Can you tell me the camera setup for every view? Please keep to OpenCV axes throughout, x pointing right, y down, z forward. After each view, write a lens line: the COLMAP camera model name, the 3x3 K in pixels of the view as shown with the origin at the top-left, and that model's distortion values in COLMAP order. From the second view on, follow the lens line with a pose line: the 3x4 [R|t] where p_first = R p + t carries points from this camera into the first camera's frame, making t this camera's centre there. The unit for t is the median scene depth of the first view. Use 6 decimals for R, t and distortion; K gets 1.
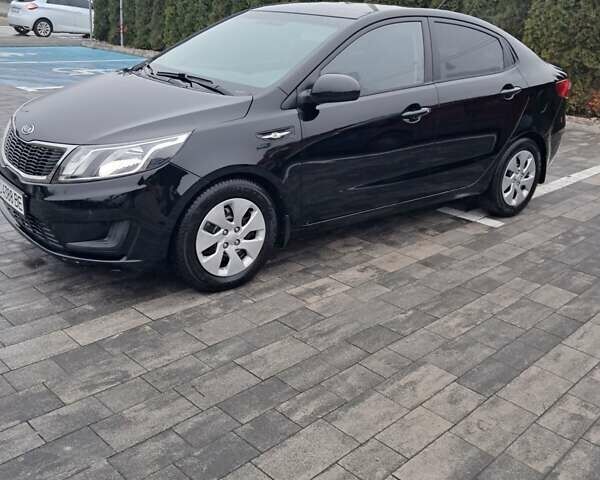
lens RADIAL K [[614.6, 0, 278.4], [0, 614.6, 254.7], [0, 0, 1]] dist [0.046104, -0.023660]
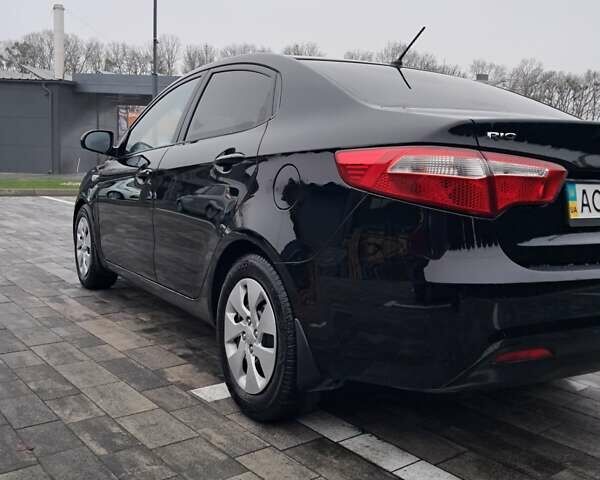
lens RADIAL K [[614.6, 0, 278.4], [0, 614.6, 254.7], [0, 0, 1]] dist [0.046104, -0.023660]
pose [[-0.138088, 0.084162, -0.986838, 1.005294], [-0.388054, 0.912122, 0.132091, -0.298610], [0.911233, 0.401186, -0.093293, 1.220088]]
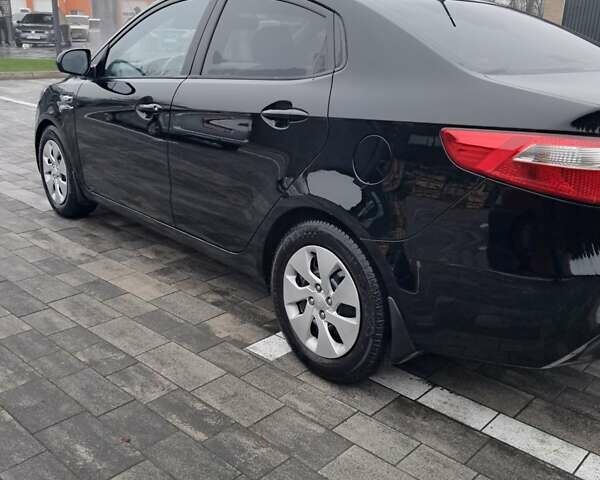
lens RADIAL K [[593.5, 0, 280.0], [0, 593.5, 265.4], [0, 0, 1]] dist [0.321533, -1.023192]
pose [[0.023502, 0.312564, -0.949606, 0.970352], [-0.377311, 0.882393, 0.281102, -0.317271], [0.925788, 0.351690, 0.138672, 1.048830]]
